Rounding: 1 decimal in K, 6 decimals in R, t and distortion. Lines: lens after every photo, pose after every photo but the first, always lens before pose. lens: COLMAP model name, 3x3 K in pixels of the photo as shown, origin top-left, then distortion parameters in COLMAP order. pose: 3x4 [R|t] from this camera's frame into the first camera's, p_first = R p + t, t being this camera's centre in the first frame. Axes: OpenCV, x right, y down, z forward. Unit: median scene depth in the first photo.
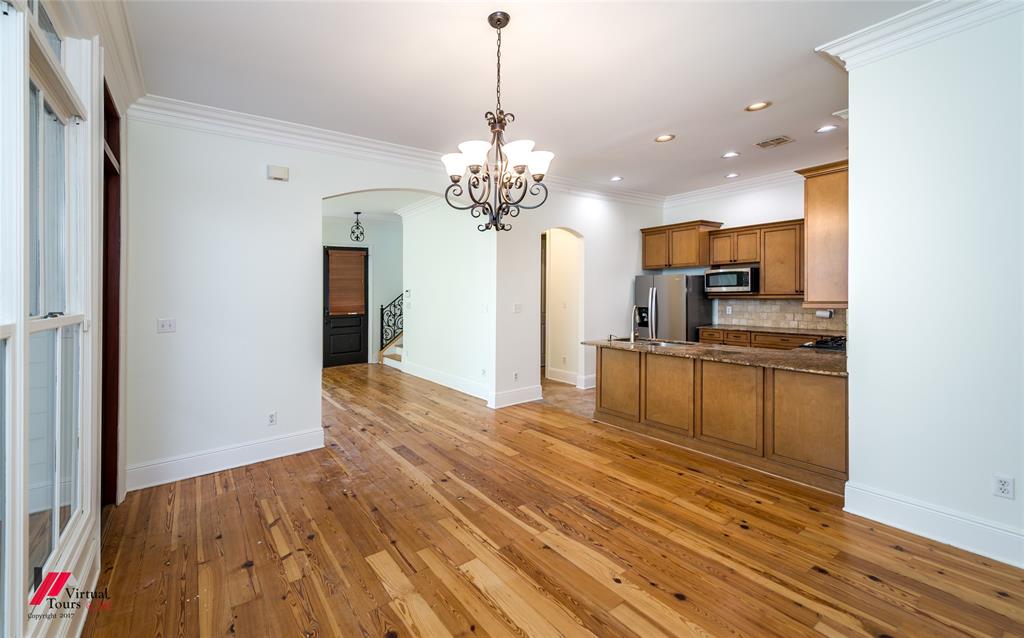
lens RADIAL K [[411.9, 0, 512.0], [0, 411.9, 319.0], [0, 0, 1]] dist [0.003244, 0.000006]
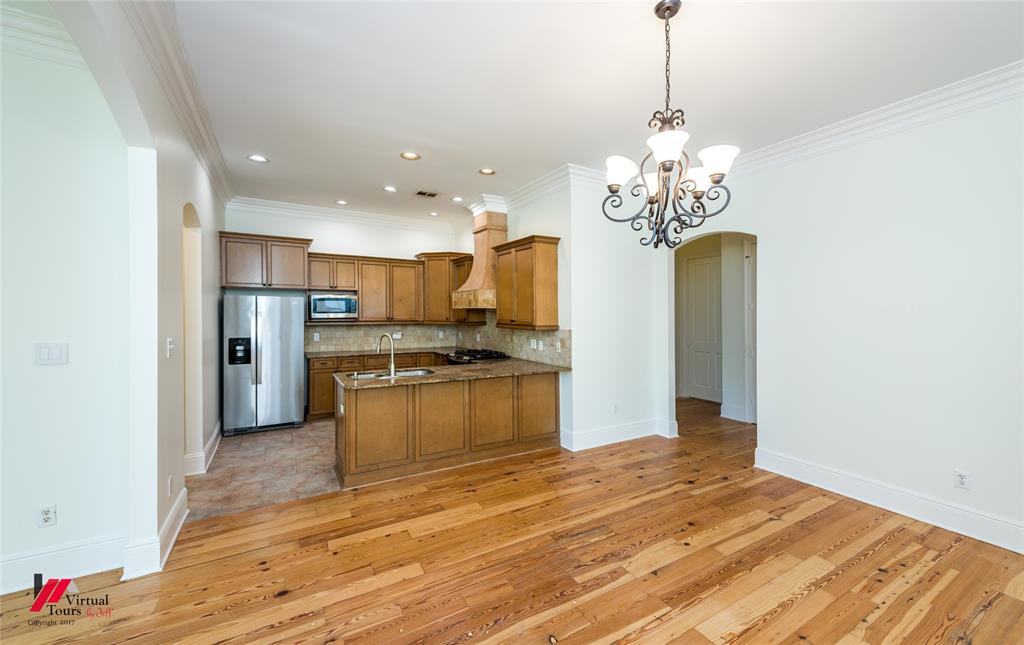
lens RADIAL K [[391.1, 0, 512.0], [0, 391.1, 322.5], [0, 0, 1]] dist [0.007997, -0.000119]
pose [[0.145008, -0.002514, 0.989427, -0.488607], [0.061249, 0.998102, -0.006440, -0.033214], [-0.987533, 0.061535, 0.144887, 0.634199]]
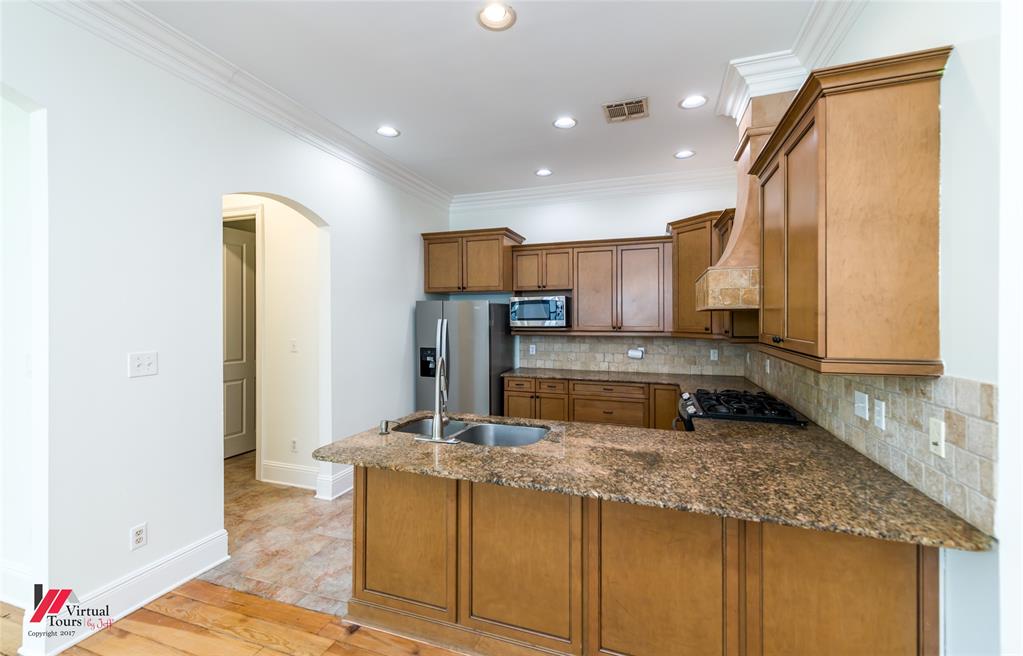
lens RADIAL K [[402.8, 0, 511.5], [0, 402.8, 328.0], [0, 0, 1]] dist [0.008937, -0.000197]
pose [[0.841527, 0.008598, 0.540147, 0.119701], [0.019877, 0.998703, -0.046864, -0.042282], [-0.539849, 0.050174, 0.840265, 0.577238]]
